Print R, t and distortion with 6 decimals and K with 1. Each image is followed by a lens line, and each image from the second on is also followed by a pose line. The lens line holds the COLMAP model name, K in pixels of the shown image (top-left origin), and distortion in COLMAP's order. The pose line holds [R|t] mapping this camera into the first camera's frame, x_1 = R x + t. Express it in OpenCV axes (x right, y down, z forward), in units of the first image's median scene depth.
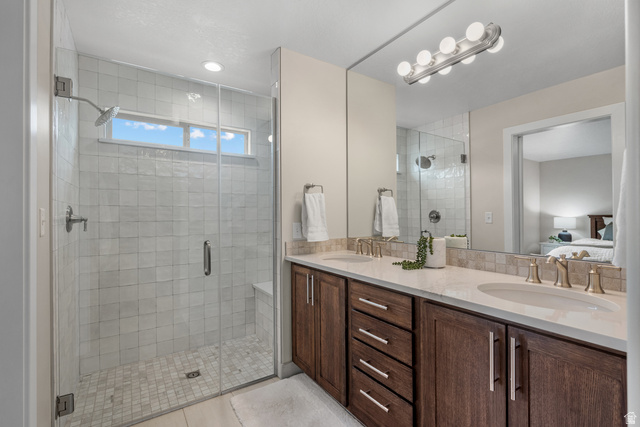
lens RADIAL K [[290.4, 0, 321.5], [0, 290.4, 215.5], [0, 0, 1]] dist [-0.000889, 0.000311]
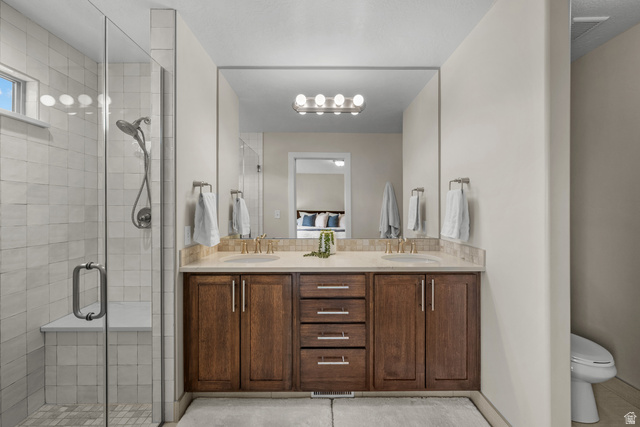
lens RADIAL K [[258.8, 0, 322.0], [0, 258.8, 209.3], [0, 0, 1]] dist [-0.001032, 0.000619]
pose [[0.559820, 0.005937, 0.828593, -0.579074], [-0.000537, 0.999977, -0.006802, -0.023153], [-0.828614, 0.003363, 0.559810, 0.293290]]
